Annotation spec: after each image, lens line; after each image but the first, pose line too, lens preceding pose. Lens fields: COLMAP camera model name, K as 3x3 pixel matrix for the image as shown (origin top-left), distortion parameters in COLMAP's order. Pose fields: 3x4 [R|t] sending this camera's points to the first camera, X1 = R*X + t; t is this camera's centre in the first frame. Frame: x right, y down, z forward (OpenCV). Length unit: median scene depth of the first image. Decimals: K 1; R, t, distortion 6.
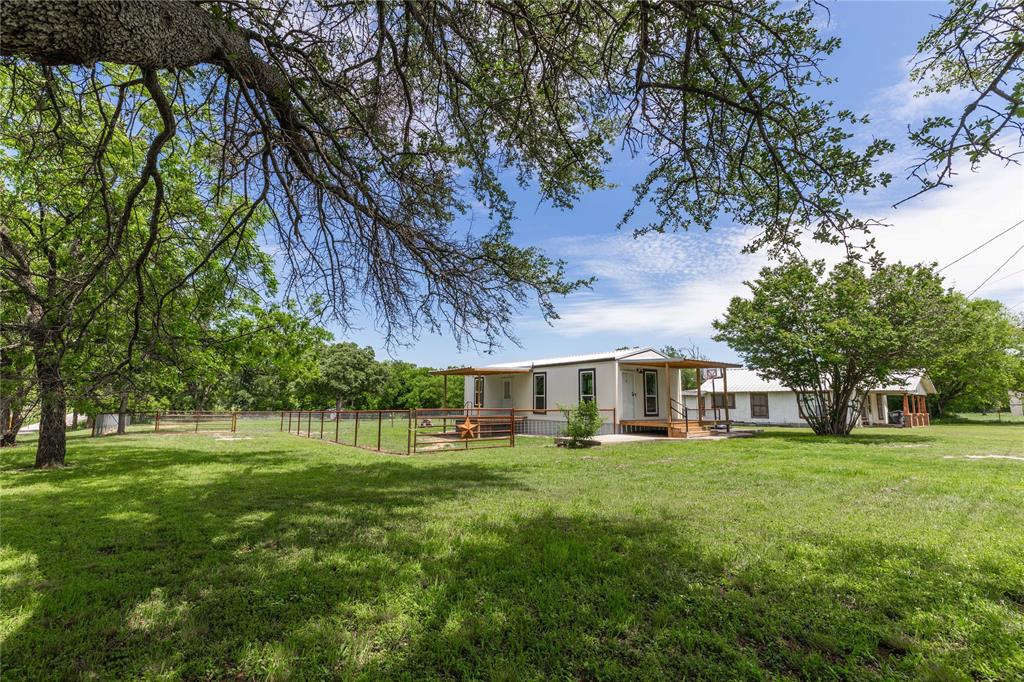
lens RADIAL K [[490.8, 0, 517.4], [0, 490.8, 297.8], [0, 0, 1]] dist [0.003923, -0.000274]
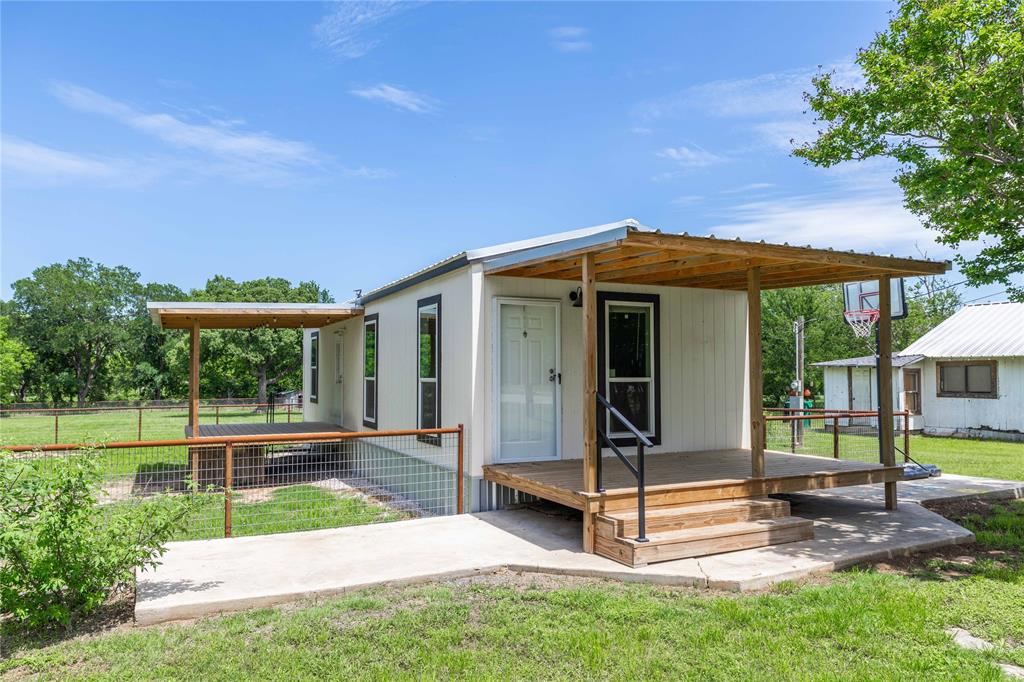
lens RADIAL K [[725.0, 0, 560.4], [0, 725.0, 336.3], [0, 0, 1]] dist [-0.009242, -0.006039]
pose [[0.981256, -0.019244, -0.191746, 0.127984], [0.049589, 0.986710, 0.154740, 0.040885], [0.186220, -0.161348, 0.969169, 0.225597]]
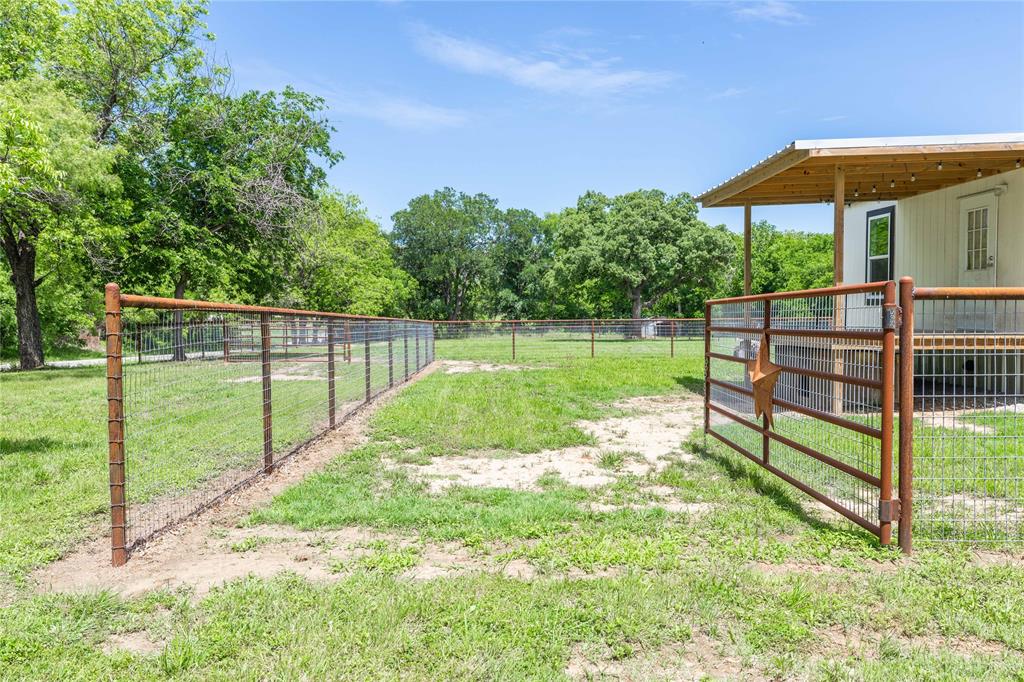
lens RADIAL K [[758.5, 0, 512.0], [0, 758.5, 341.0], [0, 0, 1]] dist [-0.008020, -0.002433]
pose [[0.807450, 0.013288, -0.589787, 0.008811], [0.131763, 0.970428, 0.202255, 0.059775], [0.575033, -0.241023, 0.781821, 0.247167]]
